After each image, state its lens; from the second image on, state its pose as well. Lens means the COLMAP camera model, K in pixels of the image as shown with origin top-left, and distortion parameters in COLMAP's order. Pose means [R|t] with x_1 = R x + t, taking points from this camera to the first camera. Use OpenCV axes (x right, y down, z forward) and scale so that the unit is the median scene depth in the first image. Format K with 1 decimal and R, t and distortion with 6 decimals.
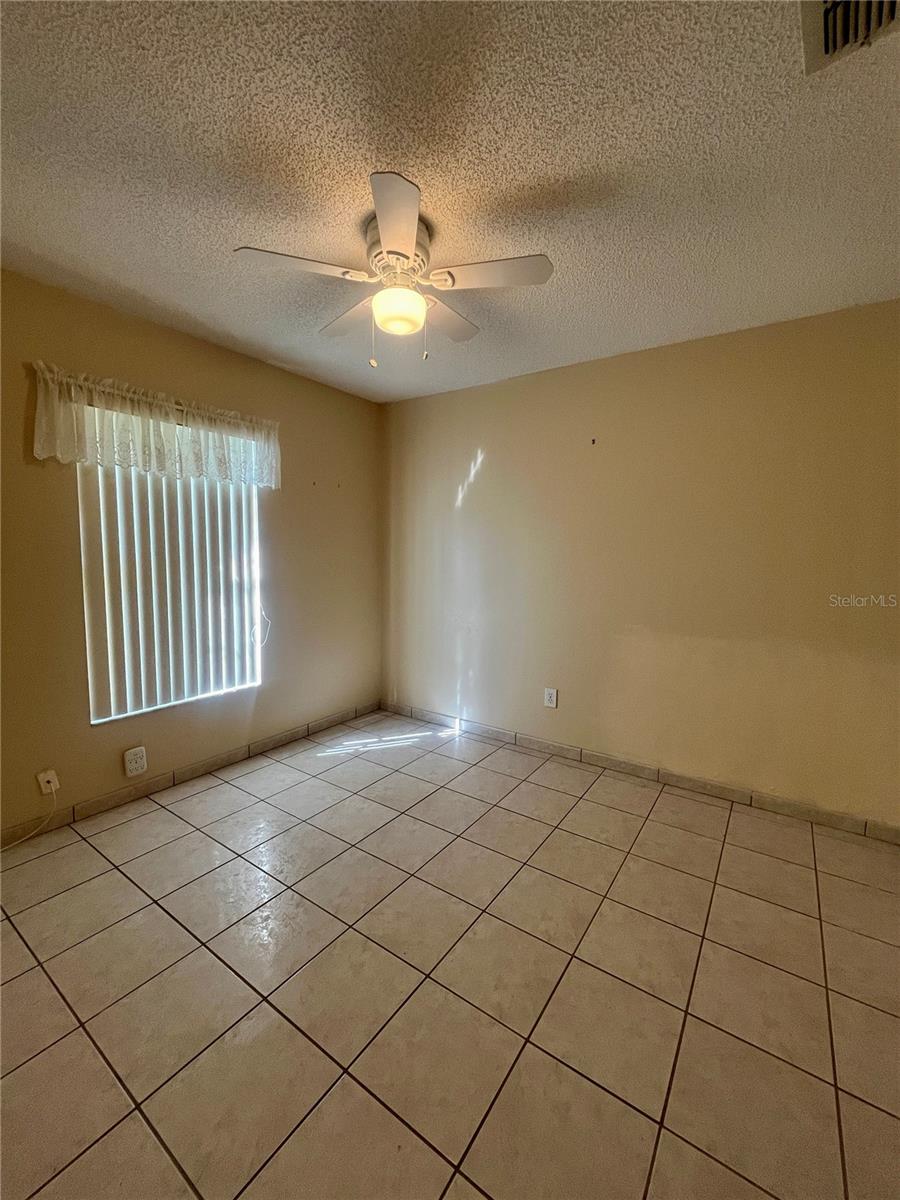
lens RADIAL K [[482.6, 0, 449.5], [0, 482.6, 598.2], [0, 0, 1]] dist [-0.003255, 0.000299]
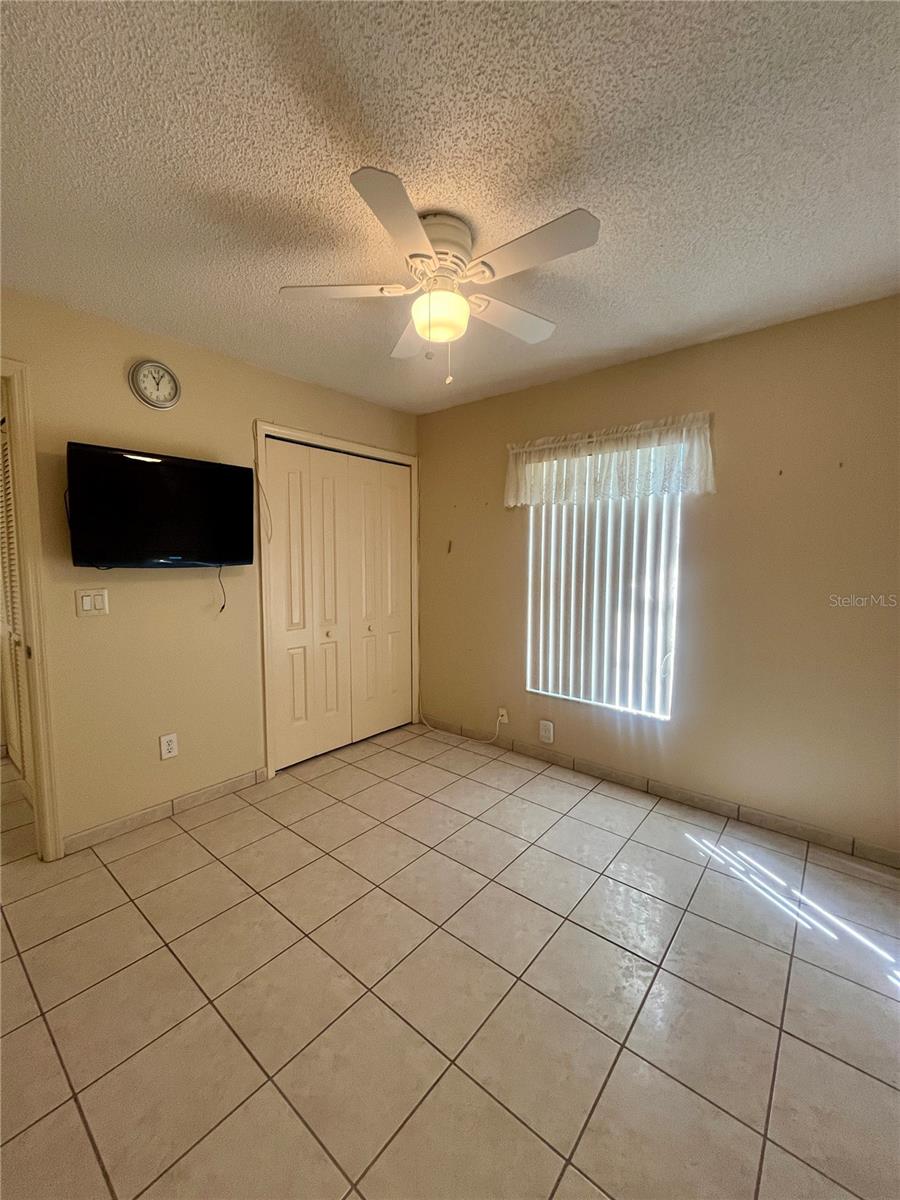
lens RADIAL K [[482.6, 0, 449.7], [0, 482.6, 597.2], [0, 0, 1]] dist [-0.003255, 0.000299]
pose [[-0.078772, 0.073862, -0.994153, 0.552536], [-0.101198, 0.991507, 0.081684, -0.082971], [0.991743, 0.107040, -0.070629, 0.723146]]
